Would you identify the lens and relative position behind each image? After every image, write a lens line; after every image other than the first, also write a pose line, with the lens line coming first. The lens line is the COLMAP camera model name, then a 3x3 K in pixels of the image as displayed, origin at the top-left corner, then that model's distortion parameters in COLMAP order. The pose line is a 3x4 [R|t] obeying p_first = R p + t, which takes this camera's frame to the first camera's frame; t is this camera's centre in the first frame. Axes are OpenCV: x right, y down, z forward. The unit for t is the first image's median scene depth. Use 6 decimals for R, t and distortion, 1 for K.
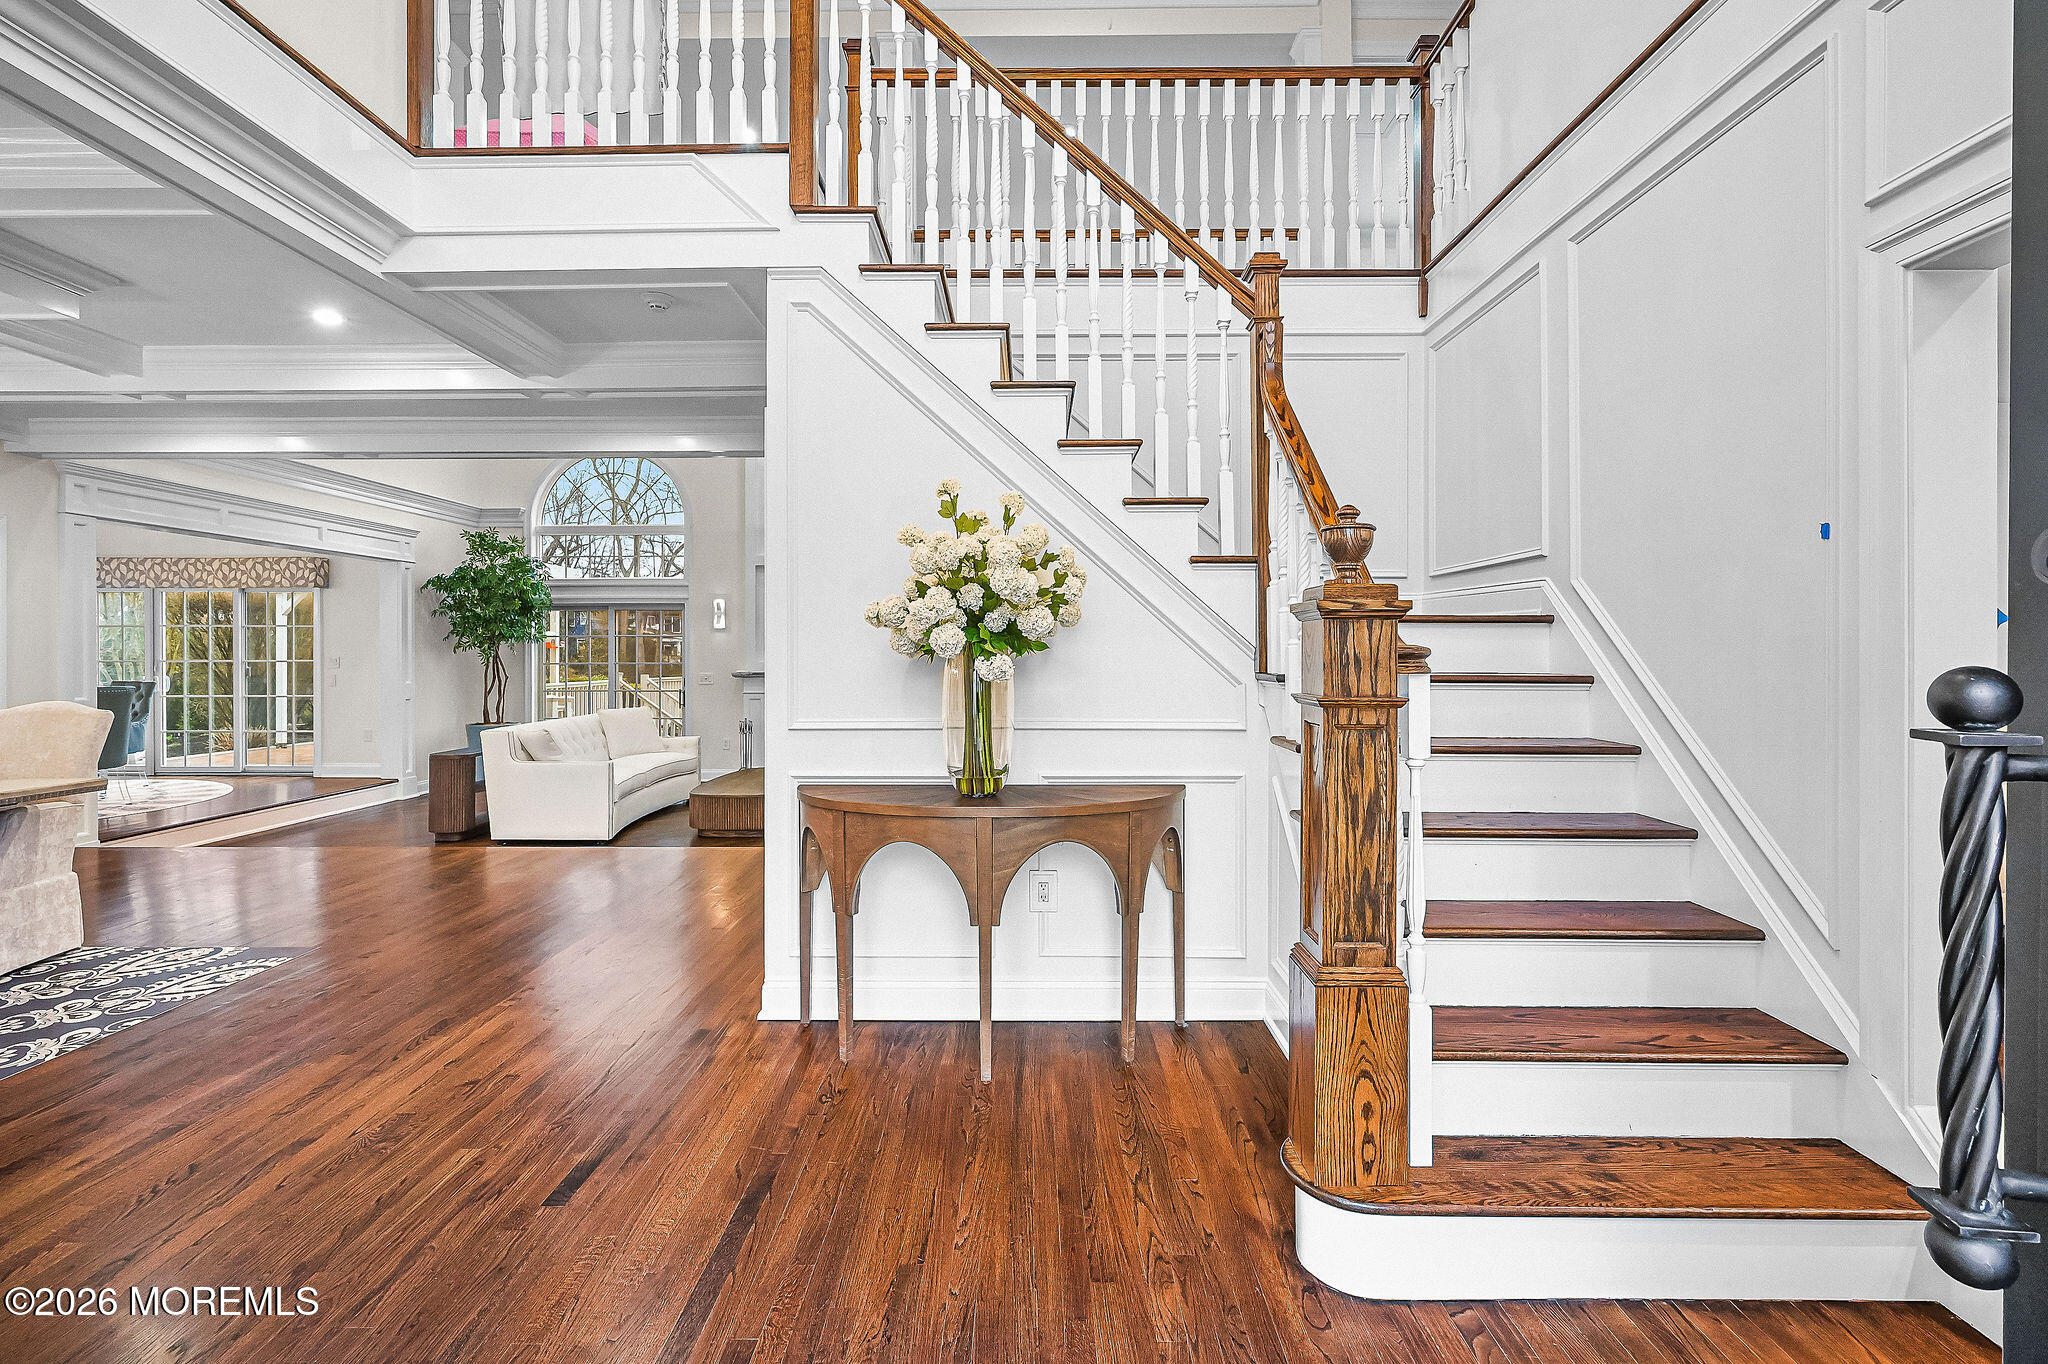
lens RADIAL K [[898.2, 0, 1016.3], [0, 898.2, 651.1], [0, 0, 1]] dist [0.002546, 0.000391]
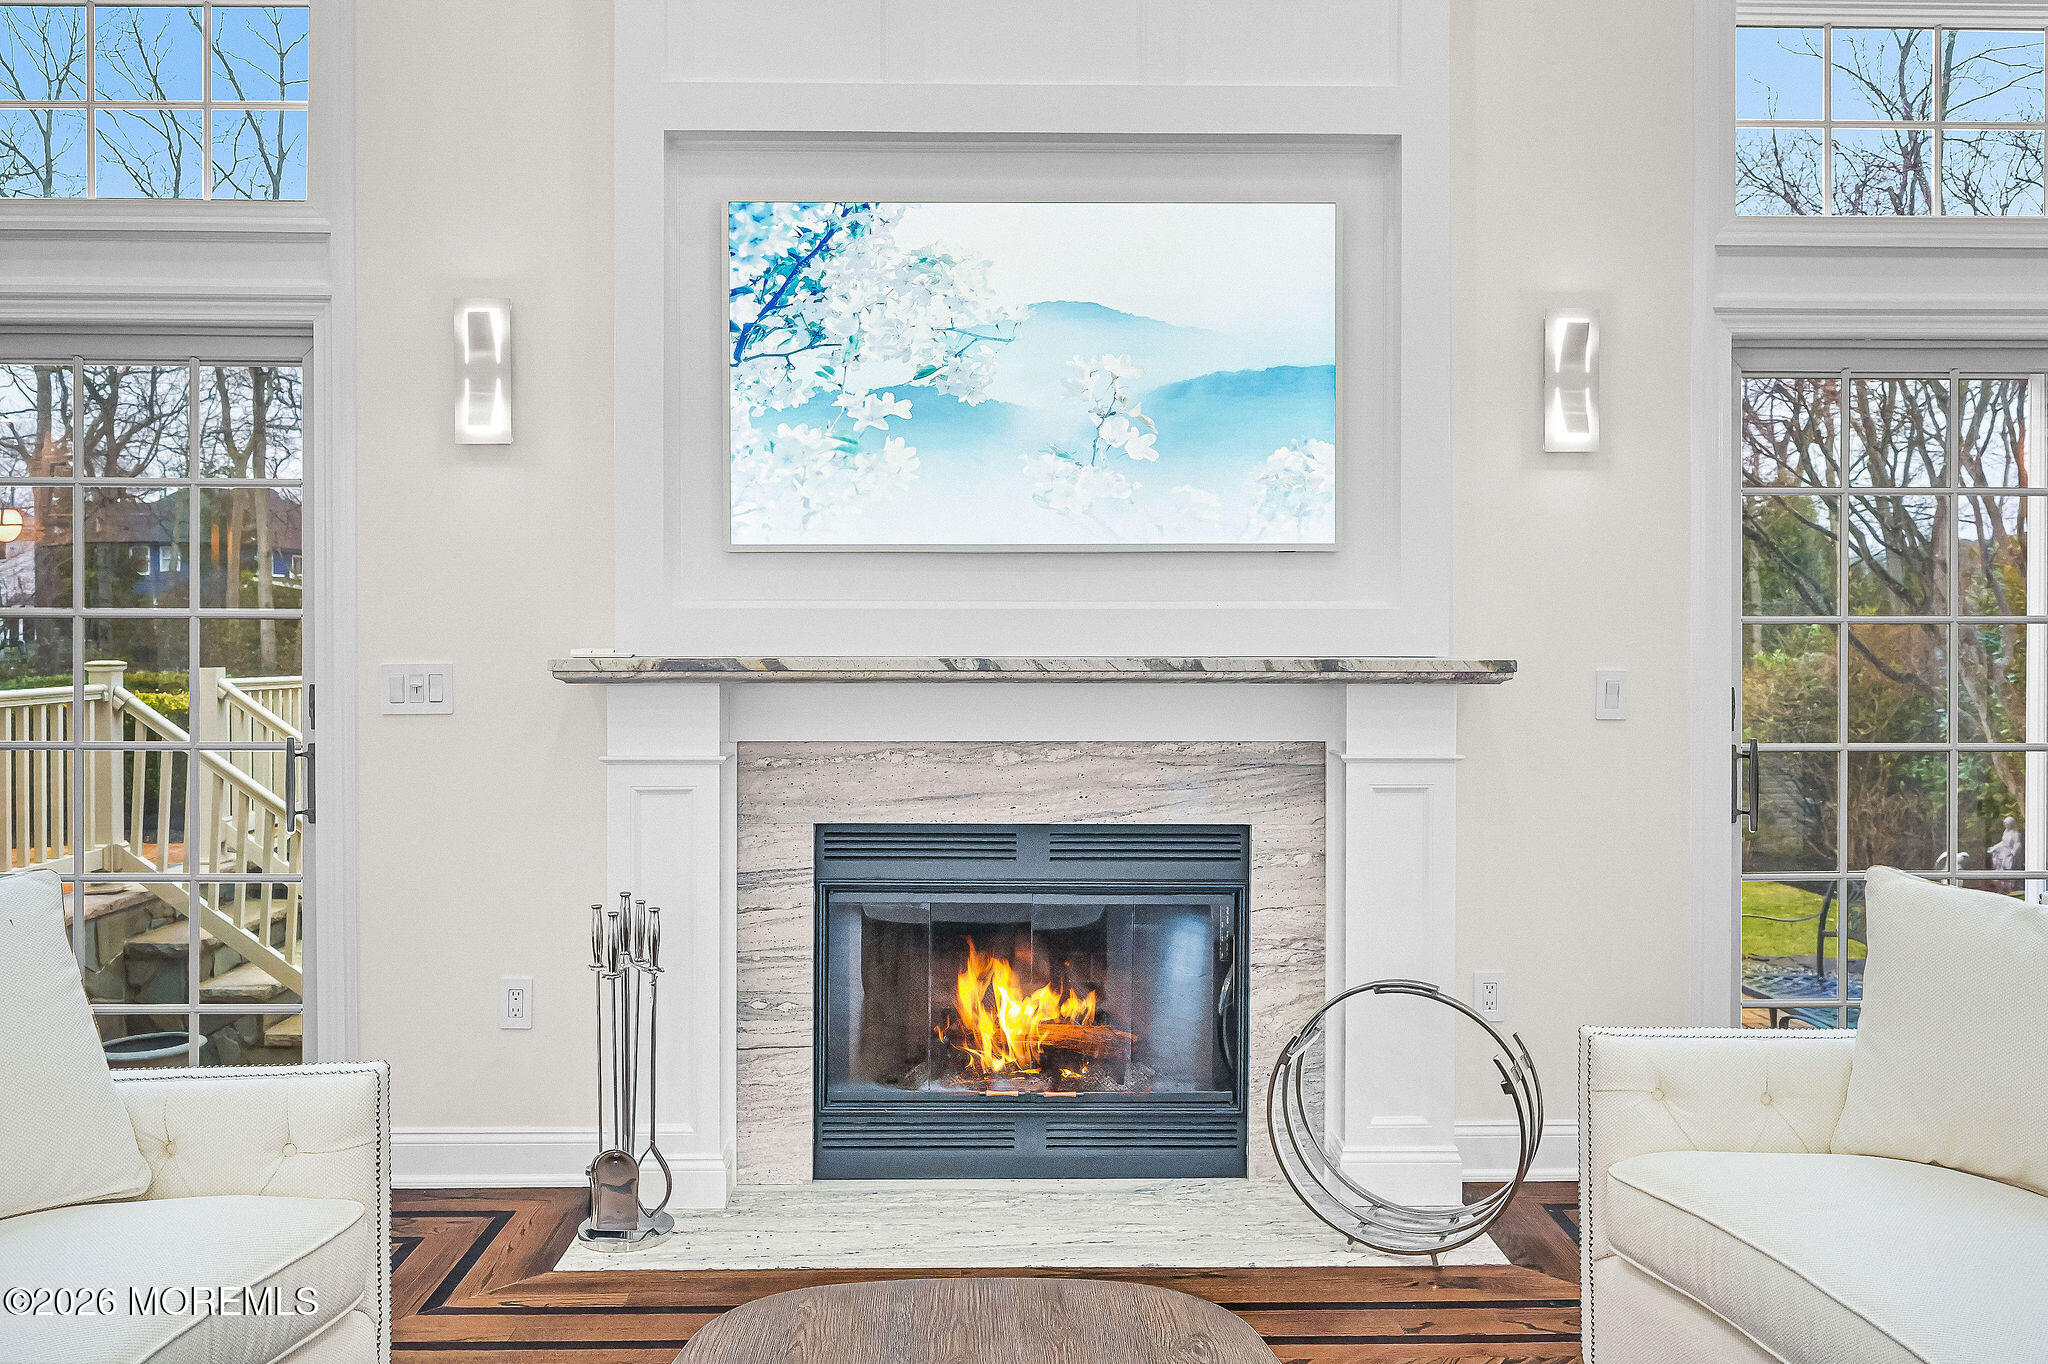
lens RADIAL K [[1610.8, 0, 1019.1], [0, 1610.8, 648.0], [0, 0, 1]] dist [-0.002200, 0.001010]
pose [[0.999421, 0.004697, 0.033711, -0.230736], [-0.005128, 0.999906, 0.012699, 0.016228], [-0.033649, -0.012864, 0.999351, 0.657787]]
